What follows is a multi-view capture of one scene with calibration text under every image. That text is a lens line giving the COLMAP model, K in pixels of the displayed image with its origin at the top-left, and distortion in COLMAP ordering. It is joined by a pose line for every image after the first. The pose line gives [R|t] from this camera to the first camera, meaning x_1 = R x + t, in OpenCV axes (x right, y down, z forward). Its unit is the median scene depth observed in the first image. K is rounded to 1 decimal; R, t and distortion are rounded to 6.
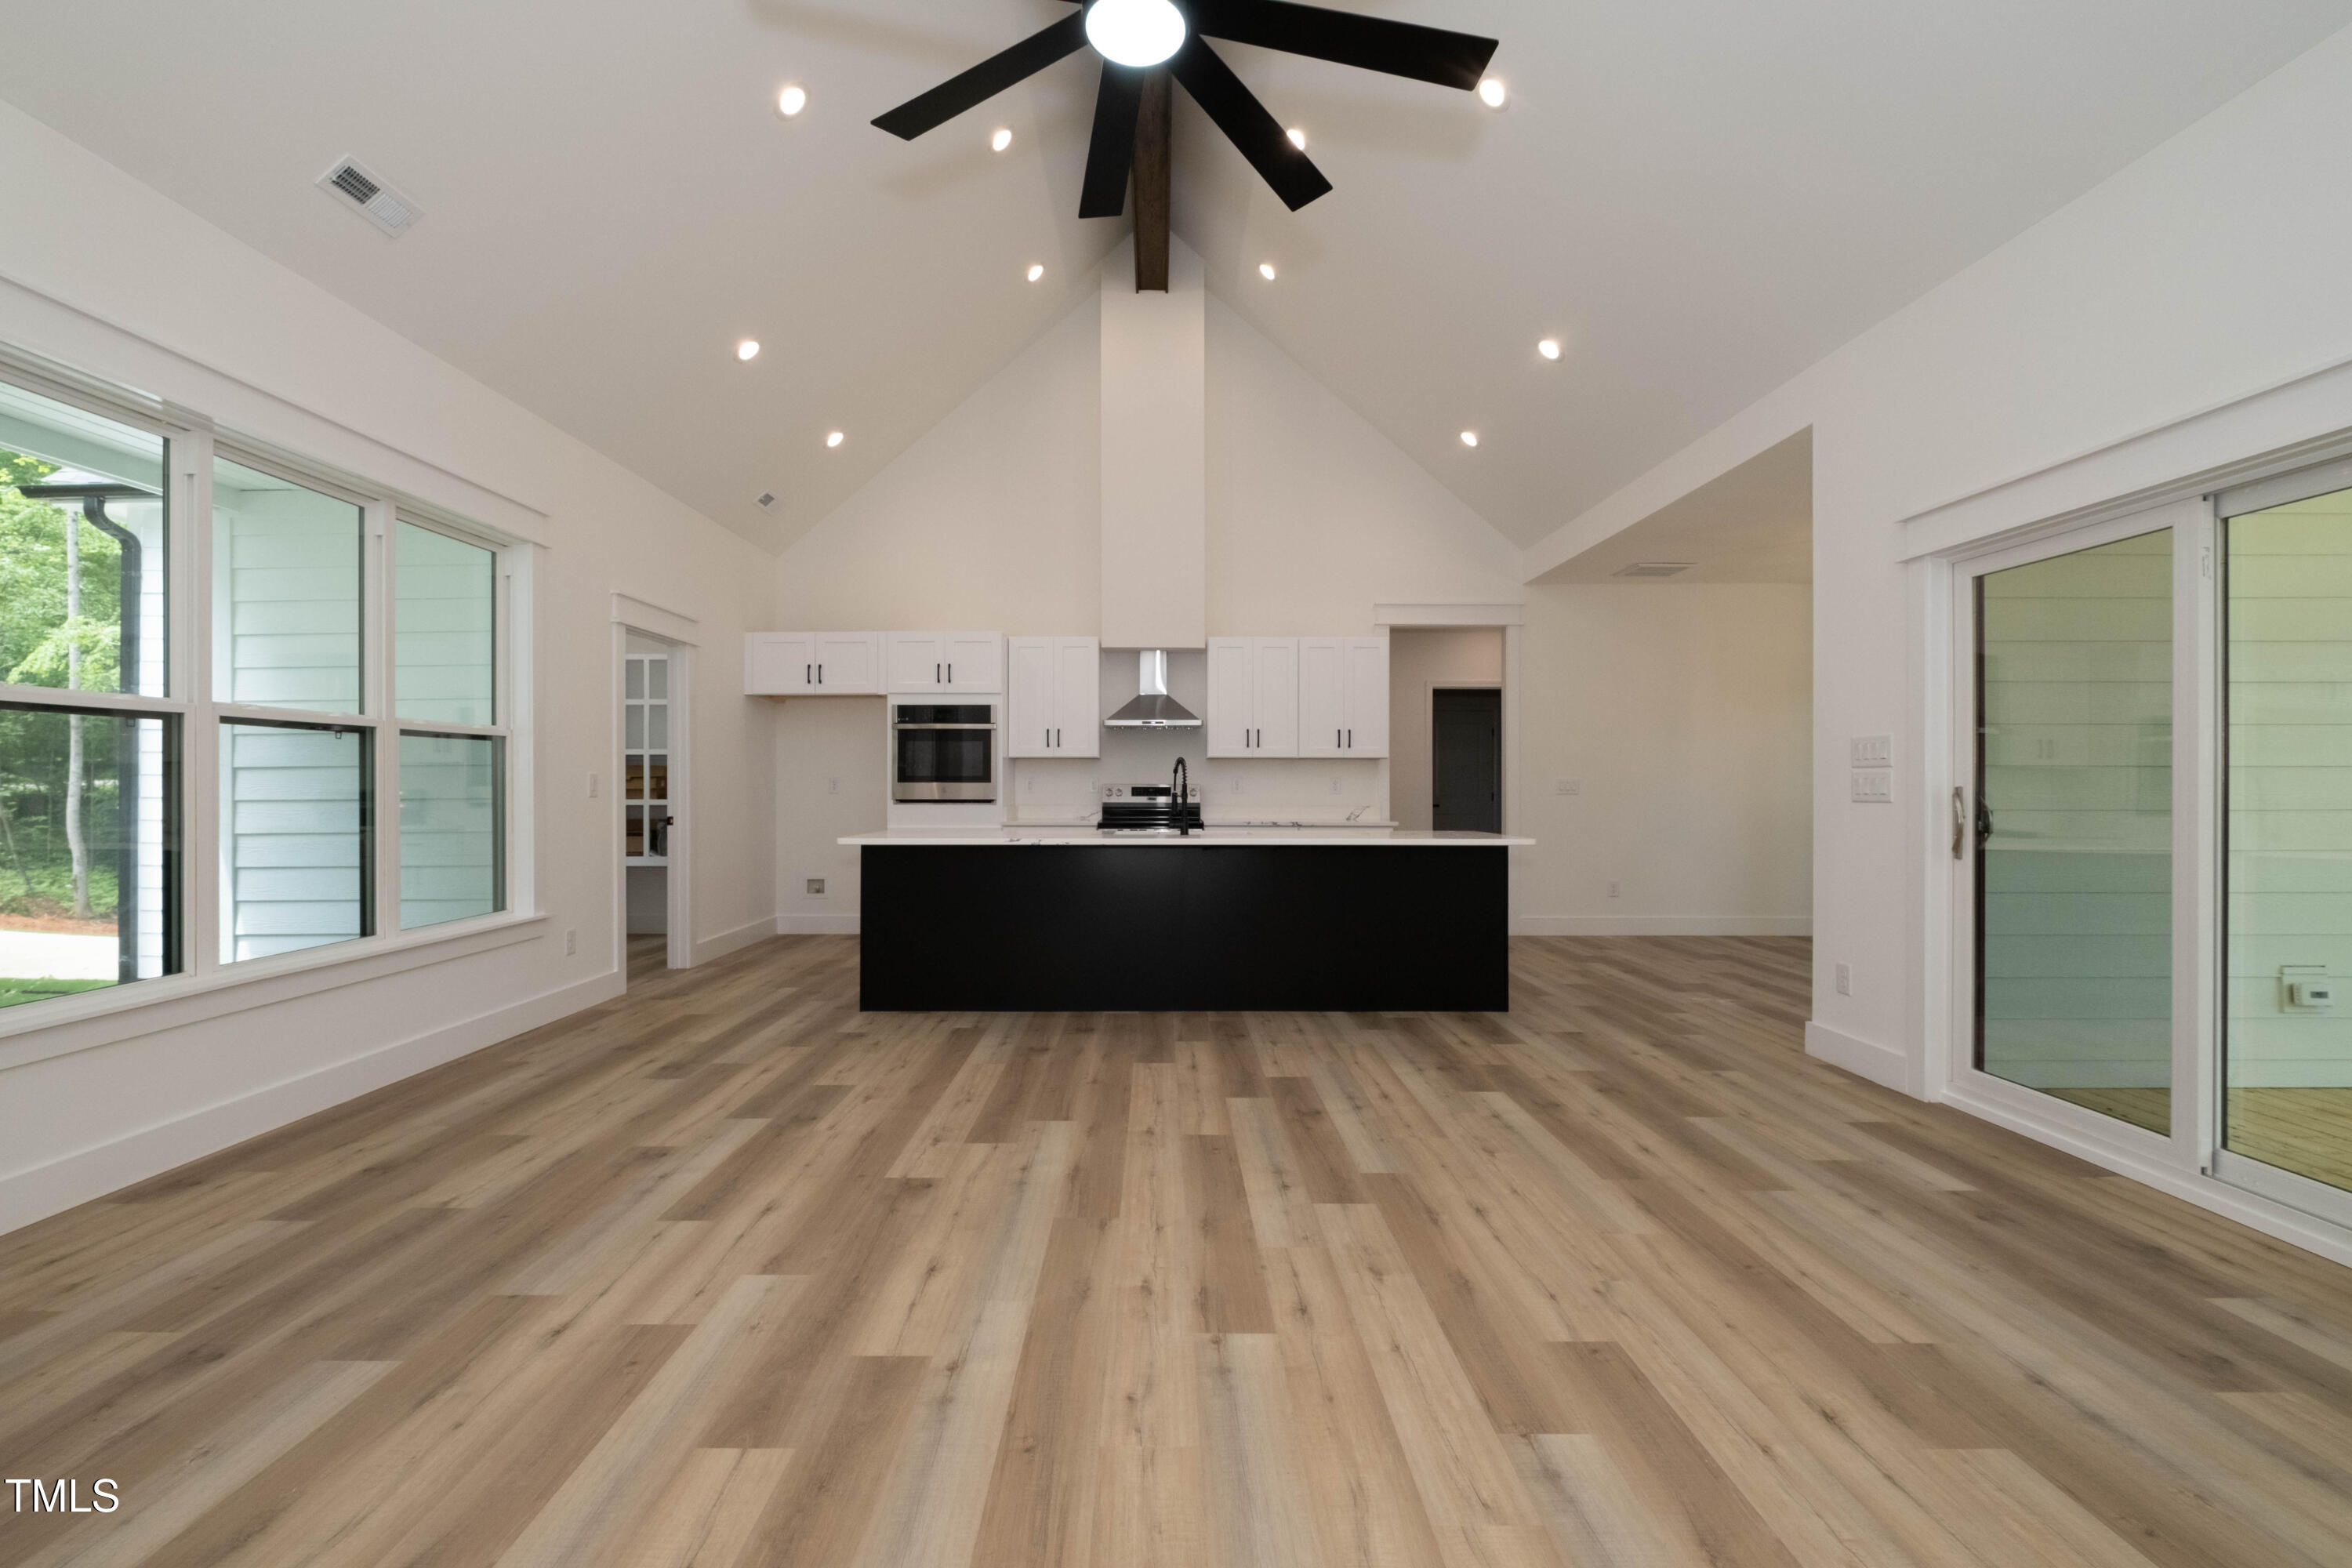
lens RADIAL K [[1040.1, 0, 1164.0], [0, 1040.1, 770.4], [0, 0, 1]] dist [-0.004948, -0.000831]
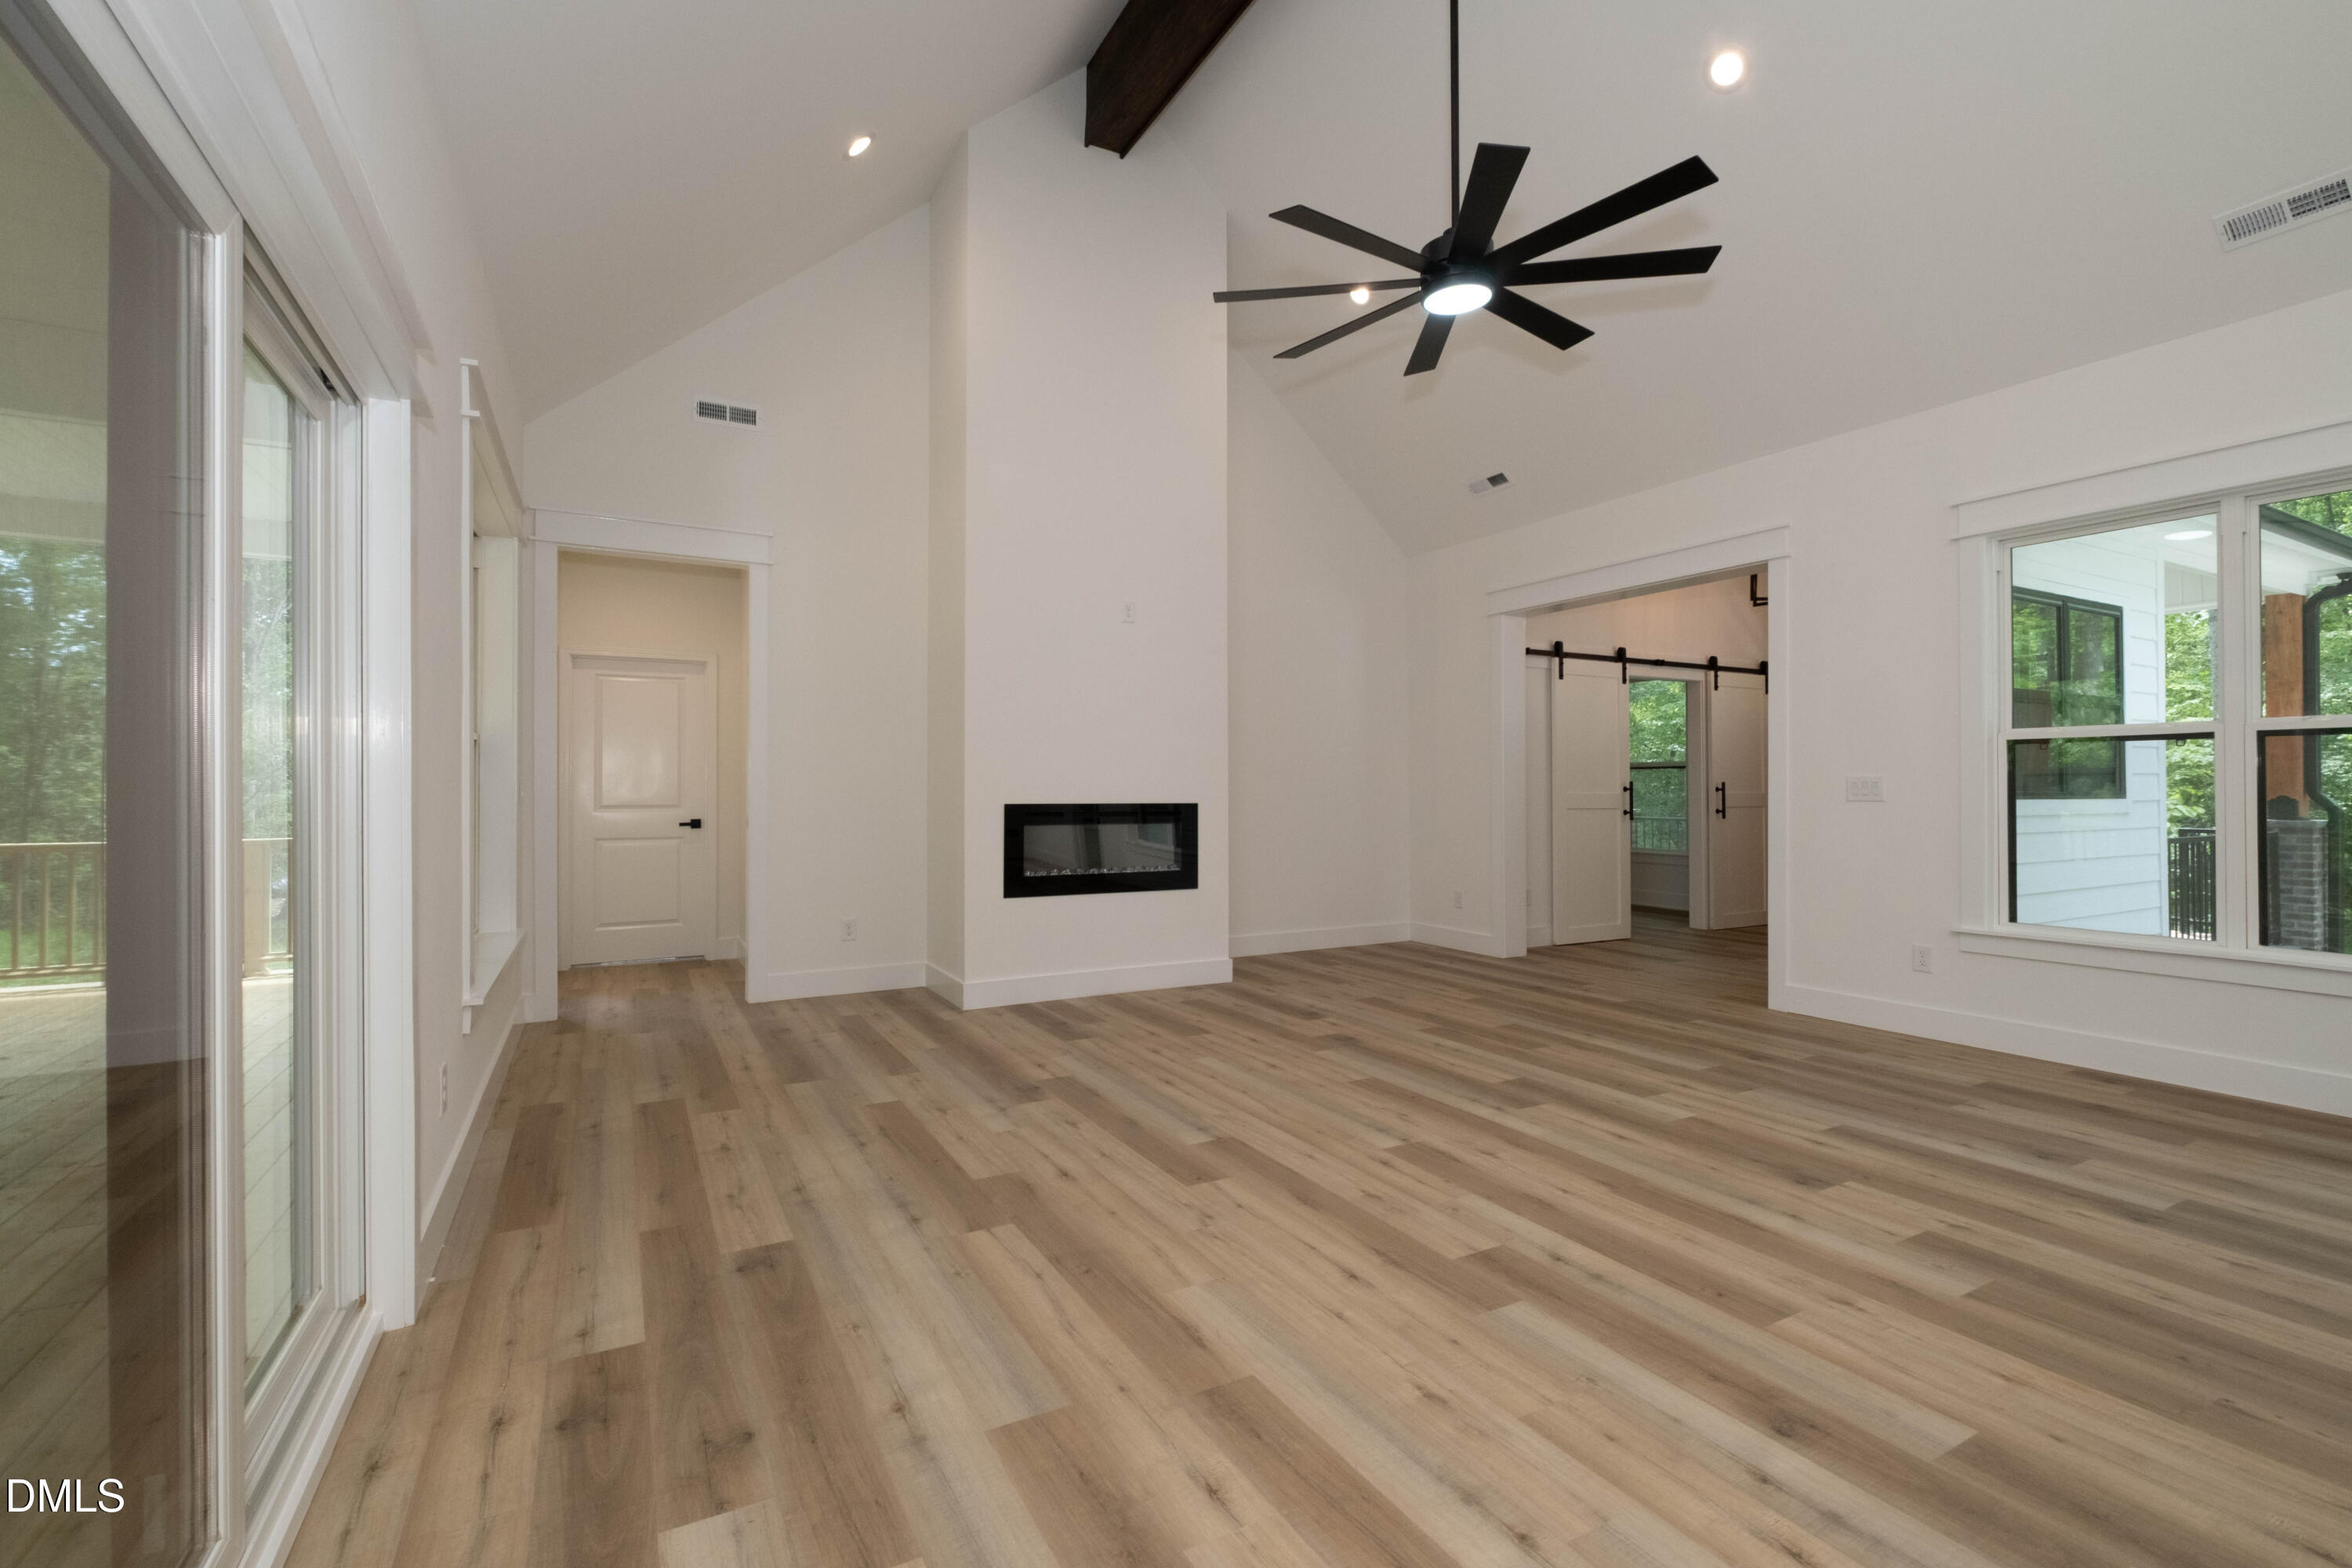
lens RADIAL K [[1040.1, 0, 1166.8], [0, 1040.1, 792.7], [0, 0, 1]] dist [-0.004948, -0.000831]
pose [[-0.883099, -0.000386, -0.469187, 0.853530], [0.003624, 0.999964, -0.007645, 0.019597], [0.469173, -0.008452, -0.883066, 1.701896]]
